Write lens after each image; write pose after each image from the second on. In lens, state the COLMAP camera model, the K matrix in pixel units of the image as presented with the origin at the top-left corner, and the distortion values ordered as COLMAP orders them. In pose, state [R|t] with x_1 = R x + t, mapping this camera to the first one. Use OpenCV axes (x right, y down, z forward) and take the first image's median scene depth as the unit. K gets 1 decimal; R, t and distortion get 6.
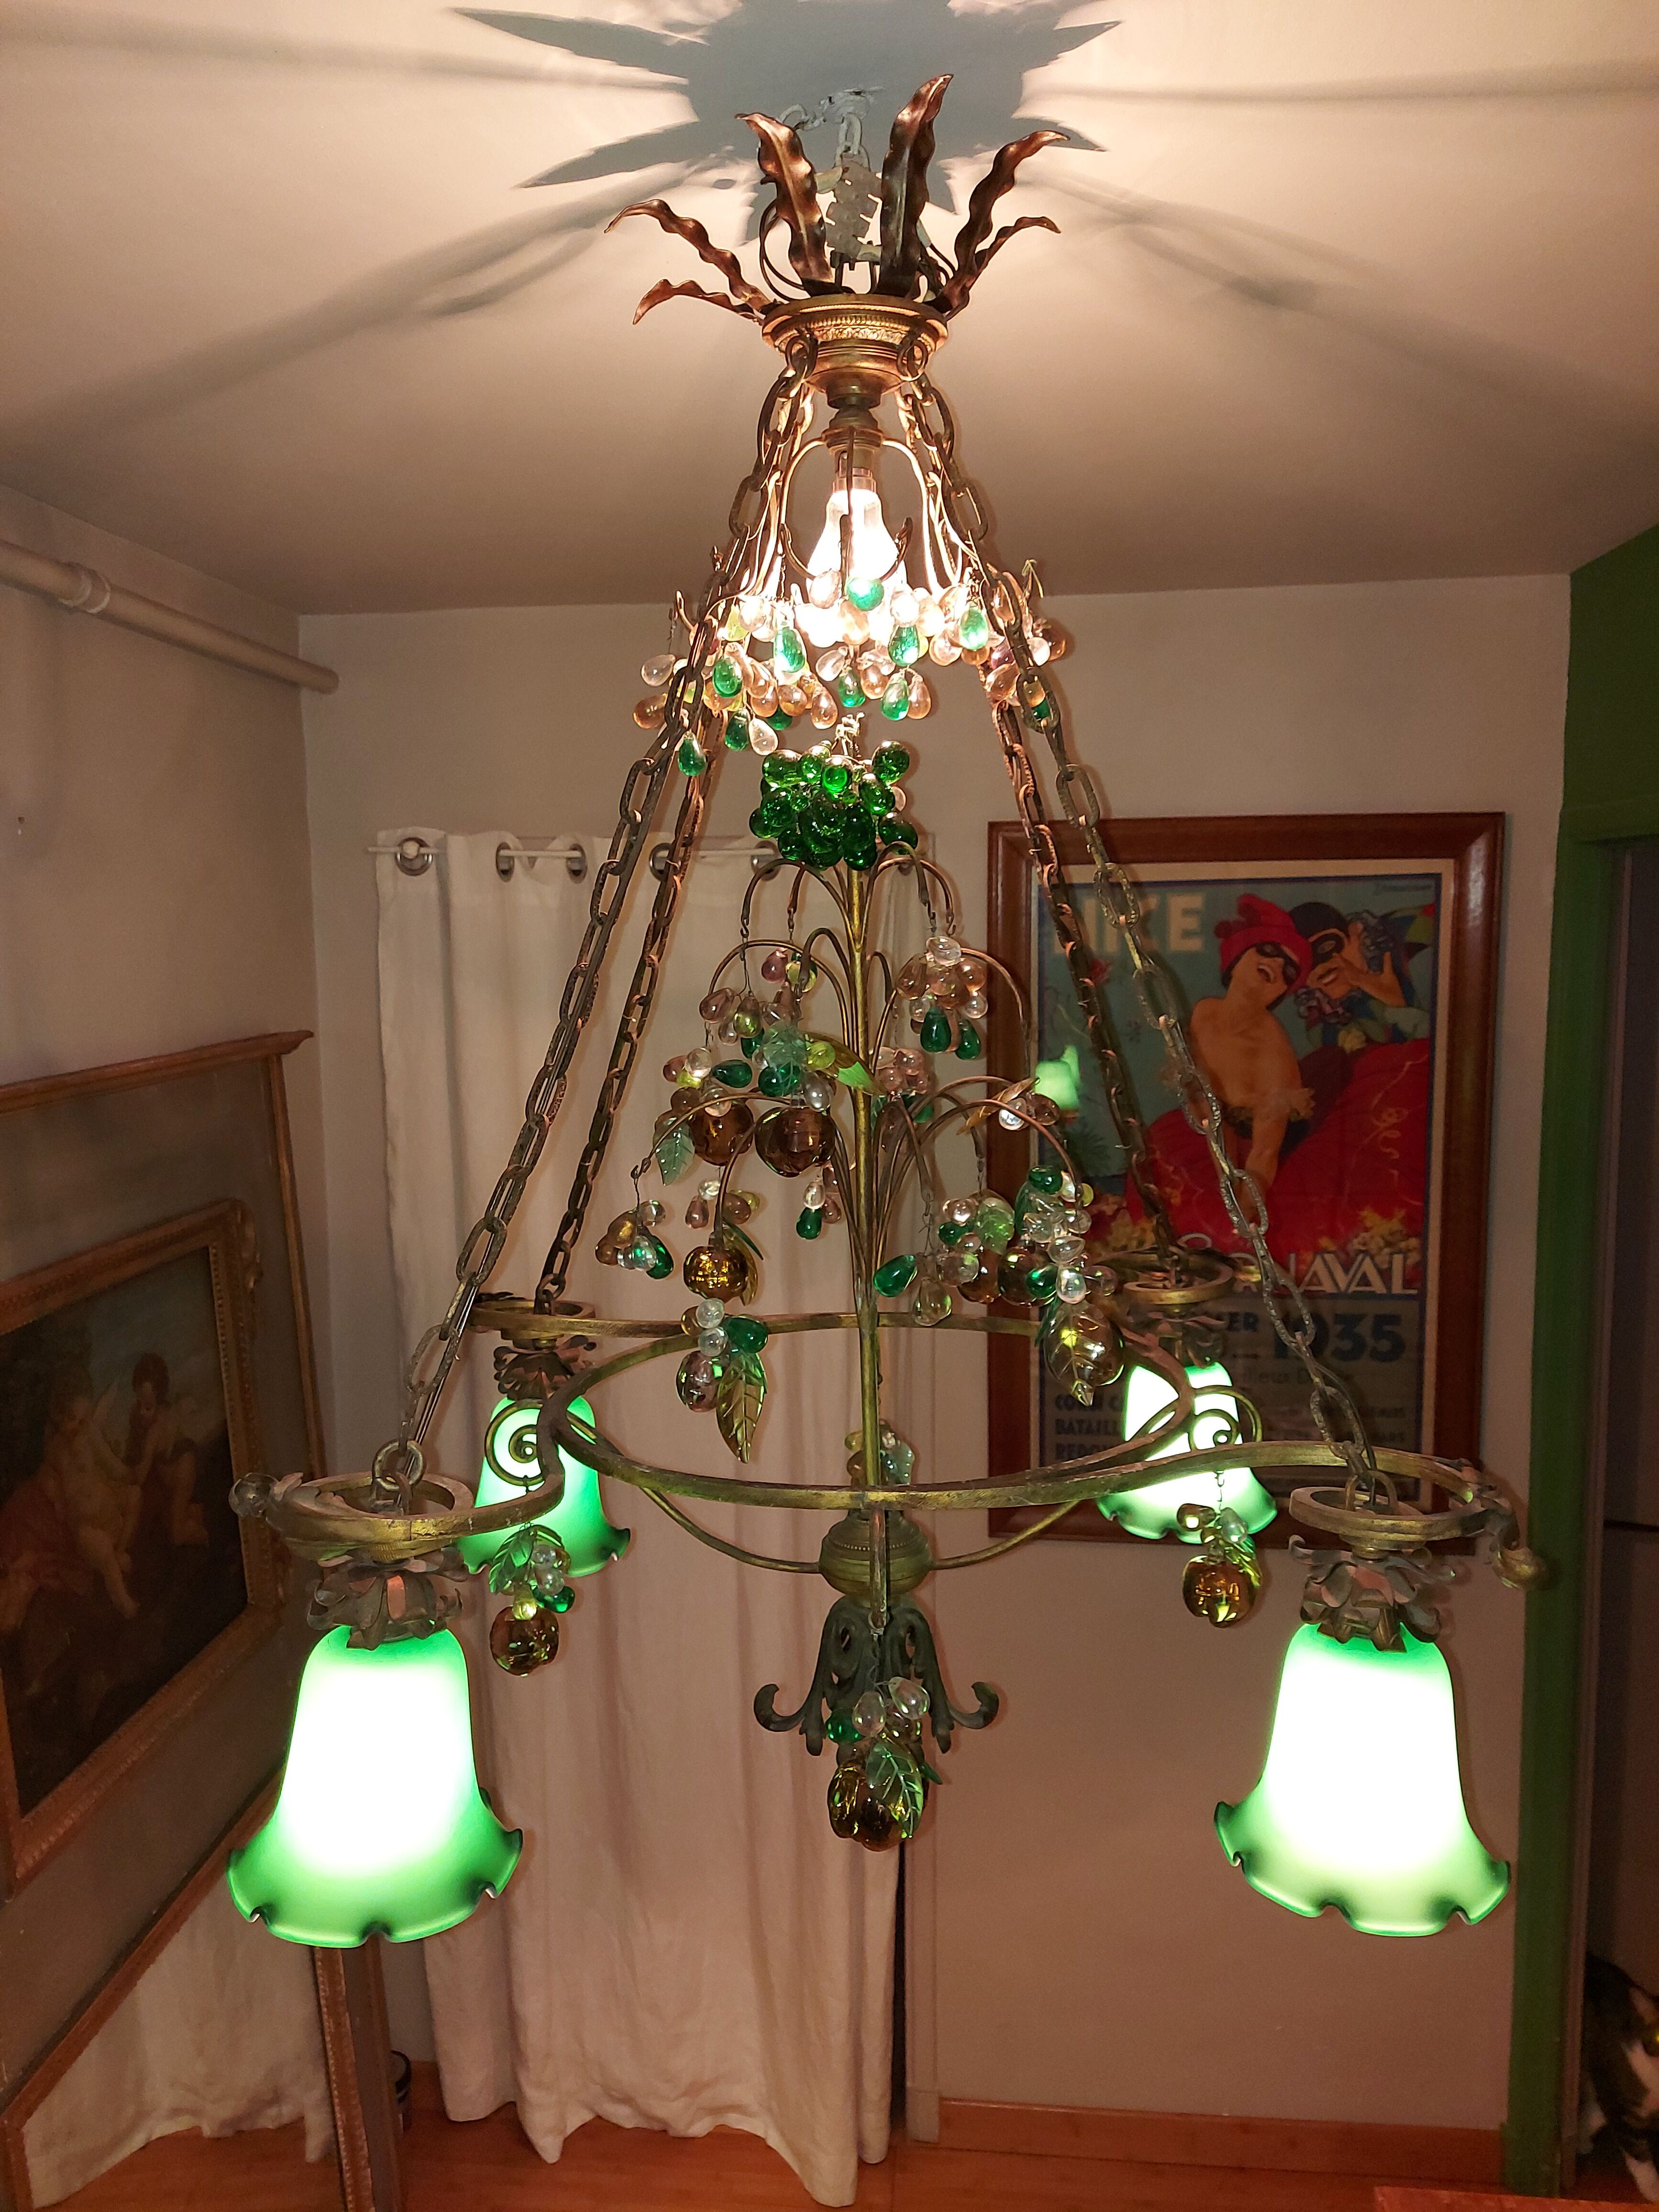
lens RADIAL K [[1593.3, 0, 819.3], [0, 1593.3, 1103.8], [0, 0, 1]] dist [0.066541, -0.072179]
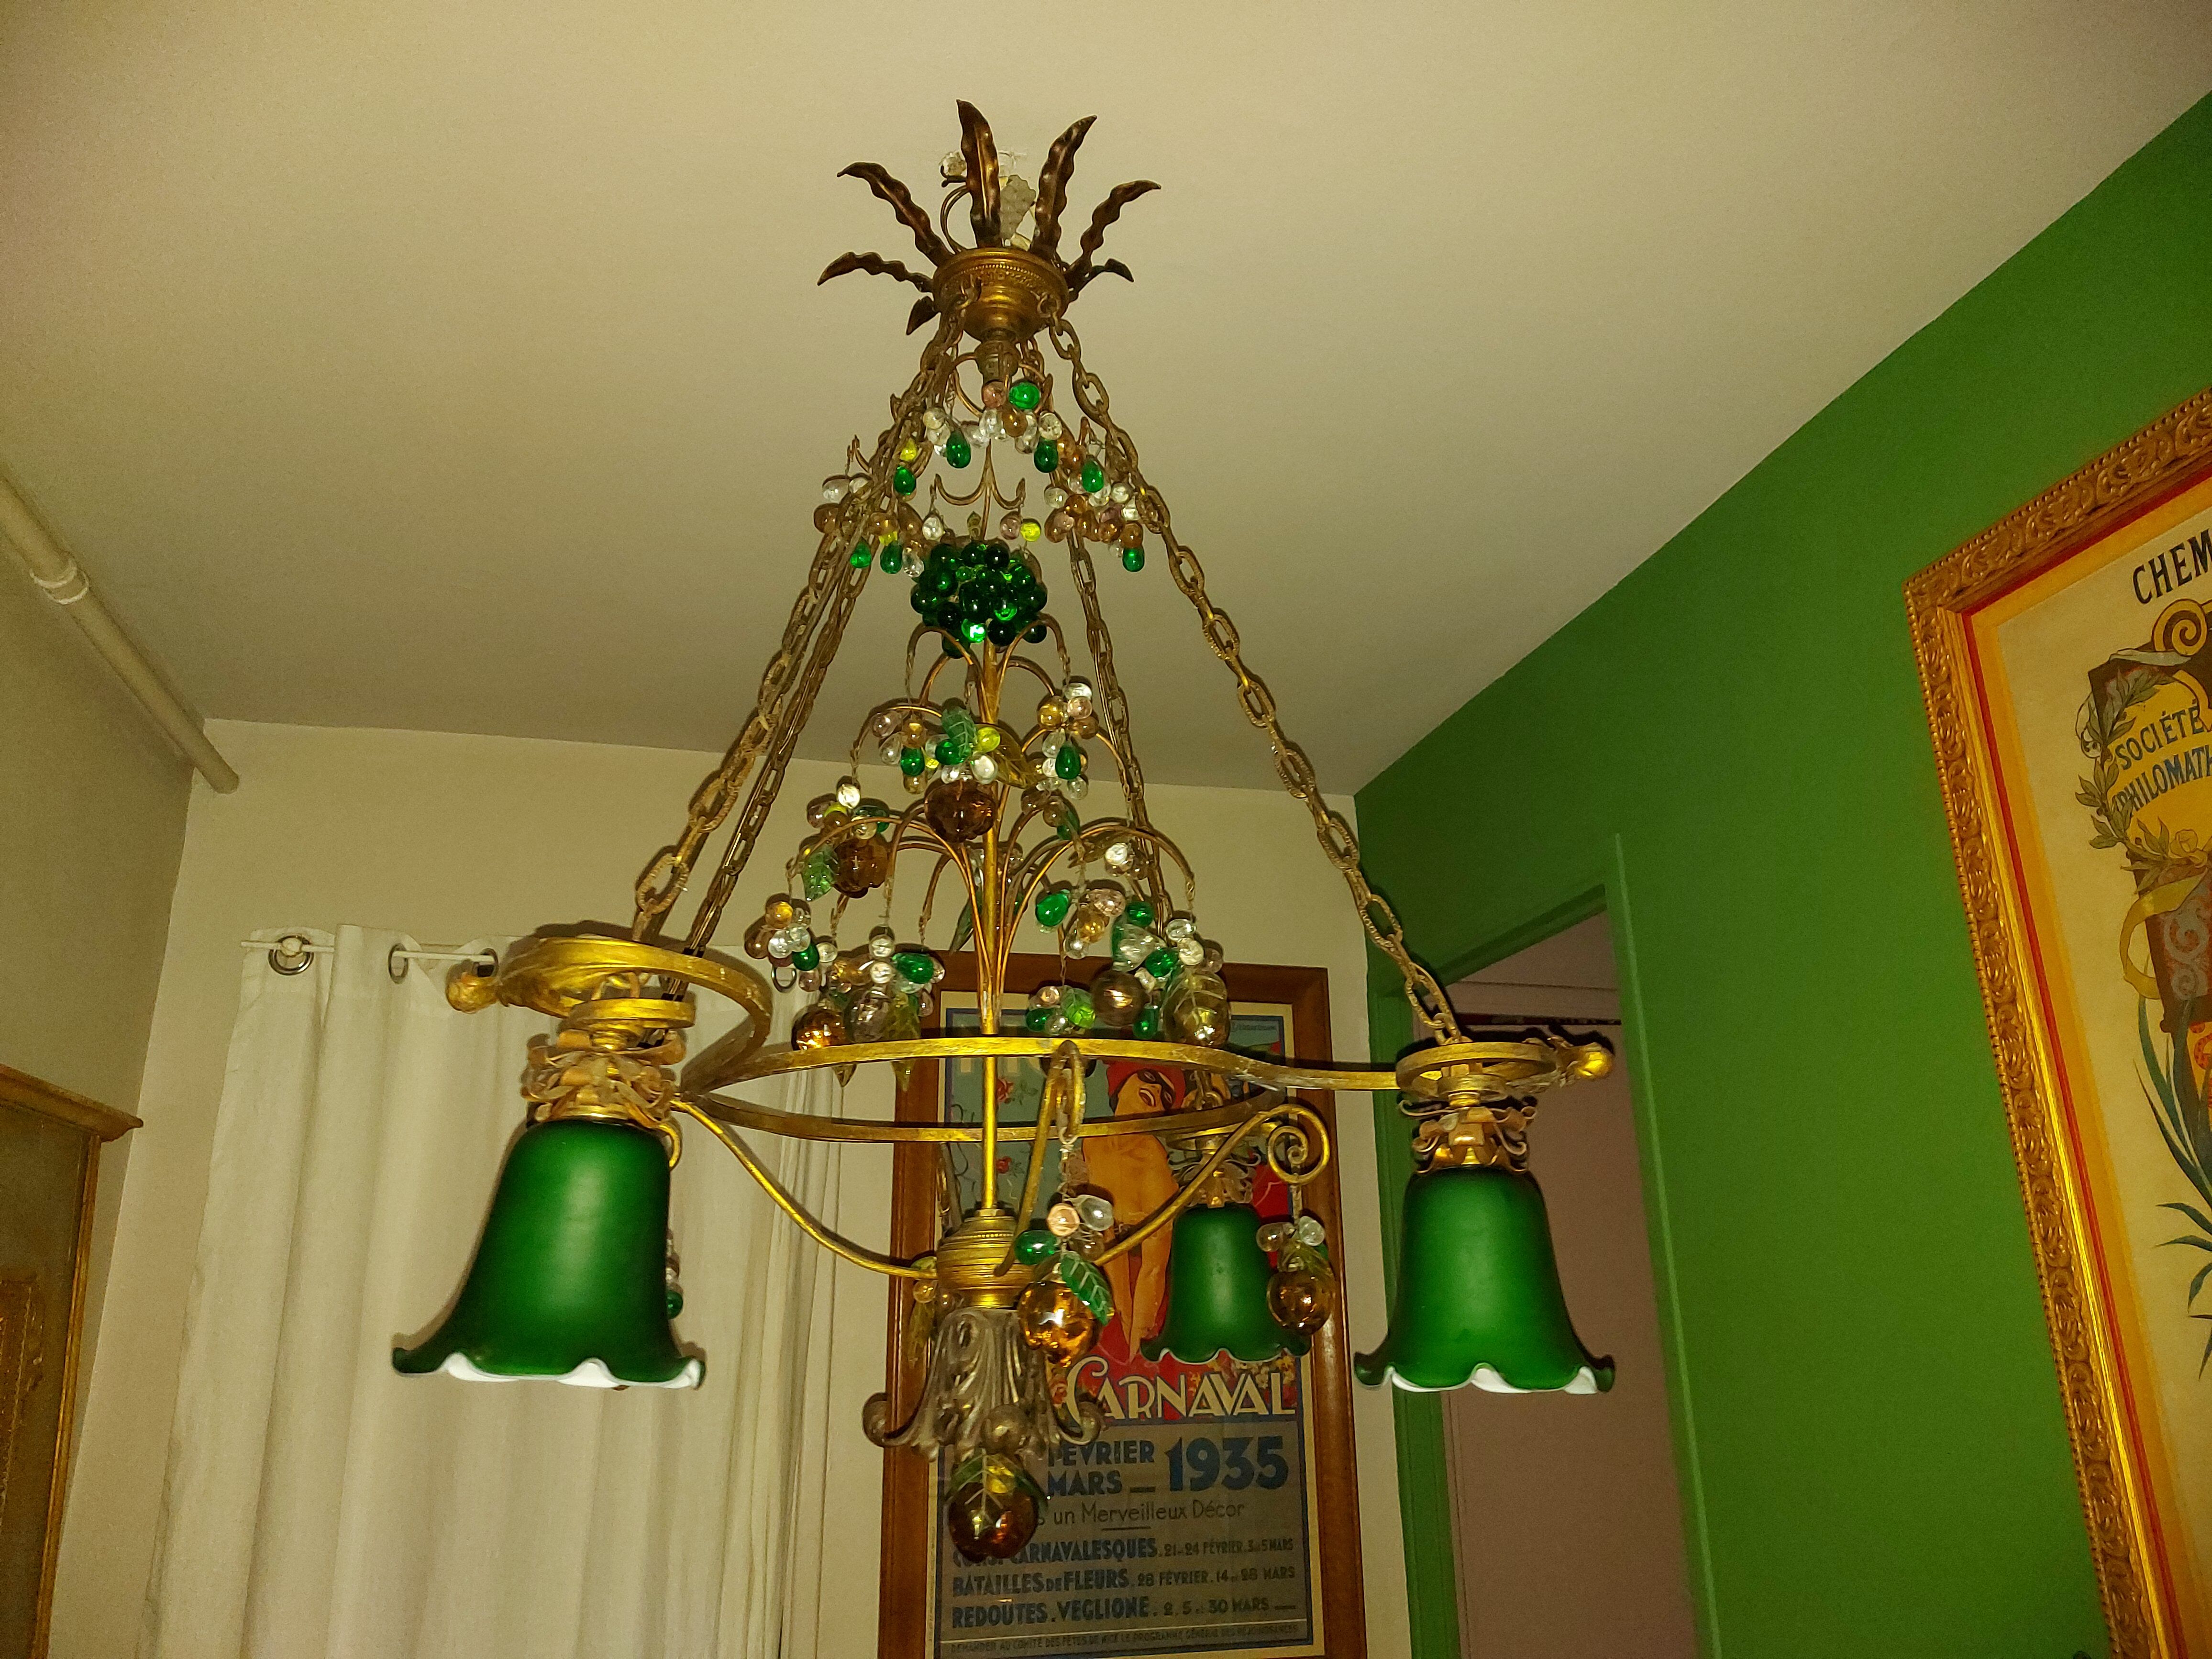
lens RADIAL K [[1593.3, 0, 1110.3], [0, 1593.3, 828.4], [0, 0, 1]] dist [0.066541, -0.072179]
pose [[0.944956, 0.098791, 0.311928, -0.105266], [0.039662, 0.911716, -0.408902, 0.195504], [-0.324785, 0.398766, 0.857613, -0.006811]]
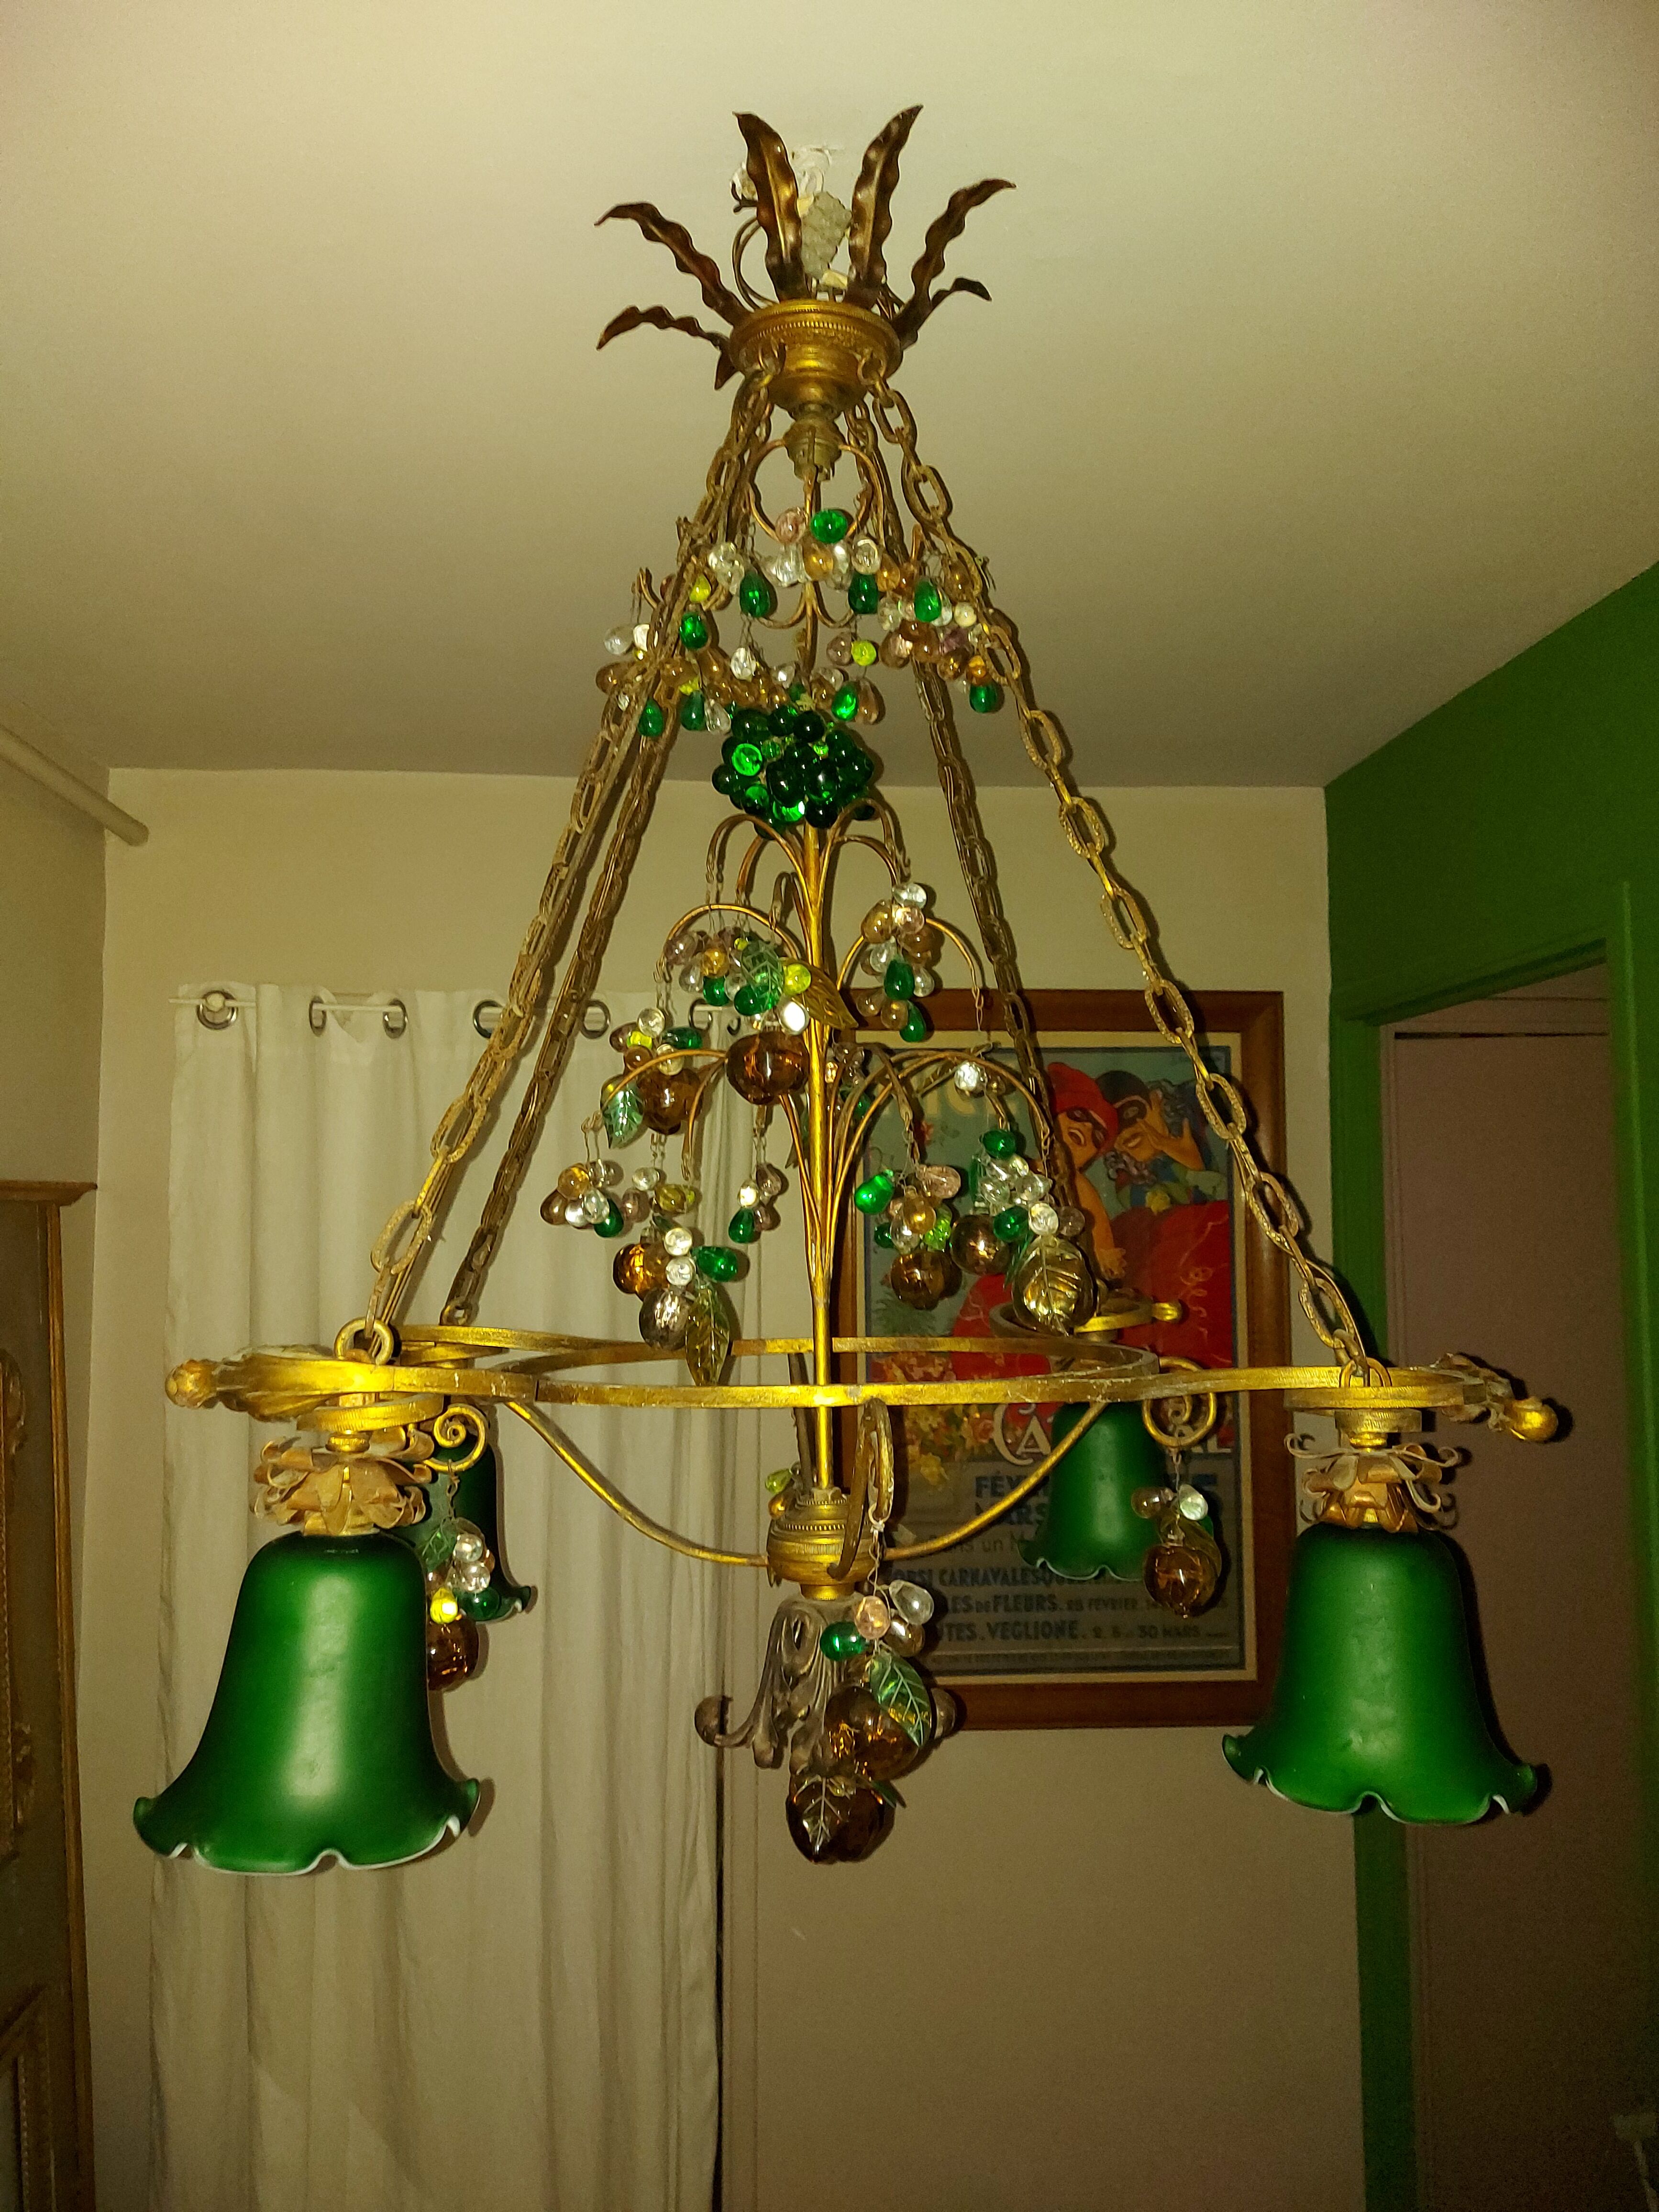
lens RADIAL K [[1593.3, 0, 825.7], [0, 1593.3, 1100.0], [0, 0, 1]] dist [0.066541, -0.072179]
pose [[0.985796, 0.019016, 0.166866, -0.055994], [0.012870, 0.982094, -0.187952, 0.087742], [-0.167452, 0.187430, 0.967900, 0.016529]]
